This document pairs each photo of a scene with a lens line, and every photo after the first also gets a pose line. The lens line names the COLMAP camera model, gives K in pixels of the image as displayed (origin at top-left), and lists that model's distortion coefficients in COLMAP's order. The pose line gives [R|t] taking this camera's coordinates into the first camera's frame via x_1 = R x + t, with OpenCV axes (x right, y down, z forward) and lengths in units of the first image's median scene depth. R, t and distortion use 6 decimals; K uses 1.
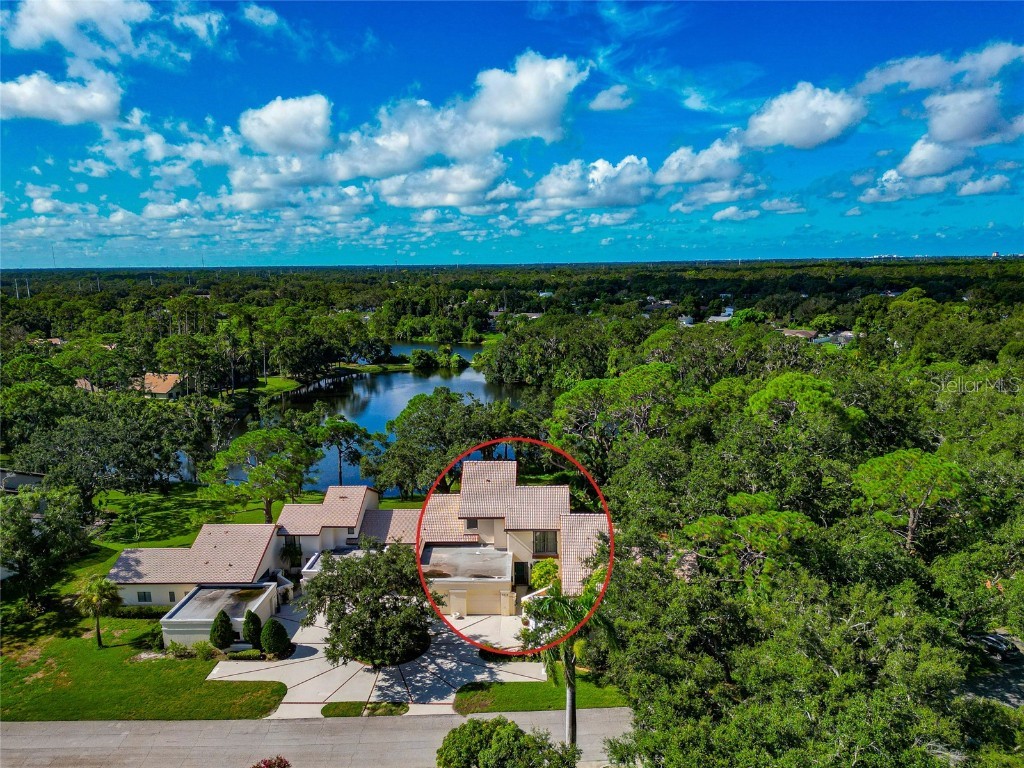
lens RADIAL K [[723.3, 0, 512.0], [0, 723.3, 384.0], [0, 0, 1]] dist [0.050953, -0.001435]
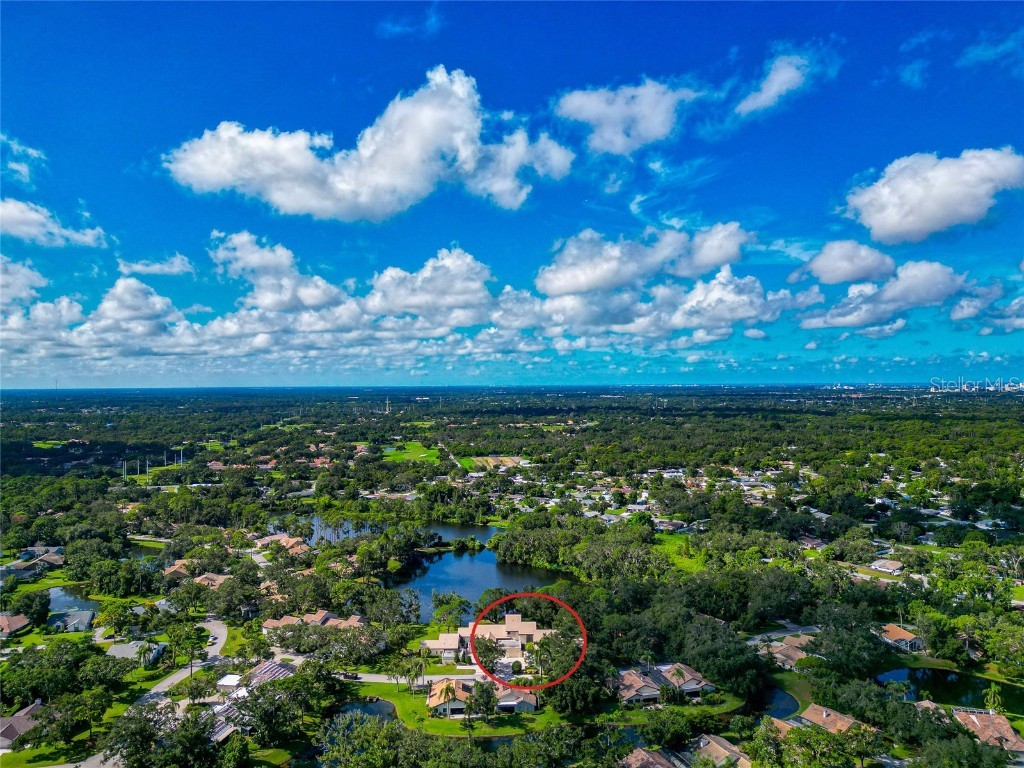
lens RADIAL K [[723.3, 0, 512.0], [0, 723.3, 384.0], [0, 0, 1]] dist [0.050953, -0.001435]
pose [[0.999619, -0.003074, 0.027448, -0.048275], [0.007508, 0.986607, -0.162942, -0.155268], [-0.026579, 0.163086, 0.986254, -0.978919]]
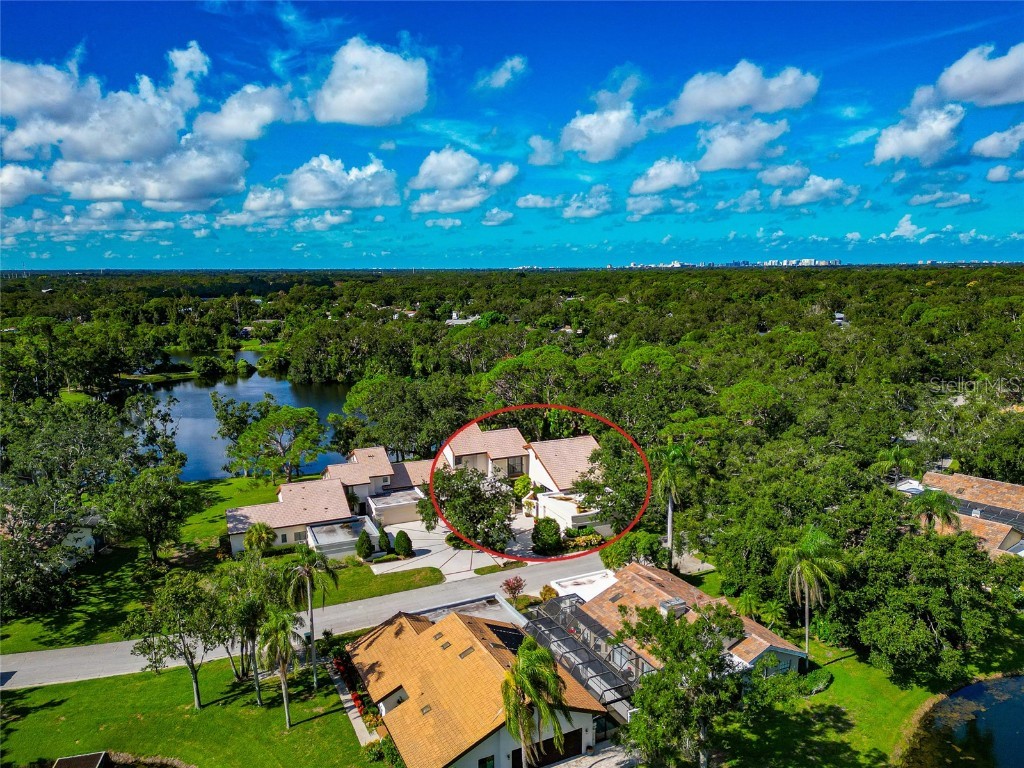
lens RADIAL K [[723.3, 0, 512.0], [0, 723.3, 384.0], [0, 0, 1]] dist [0.050953, -0.001435]
pose [[0.905080, -0.060511, 0.420914, -0.195339], [0.064573, 0.997902, 0.004611, 0.014318], [-0.420310, 0.023007, 0.907089, -0.095476]]
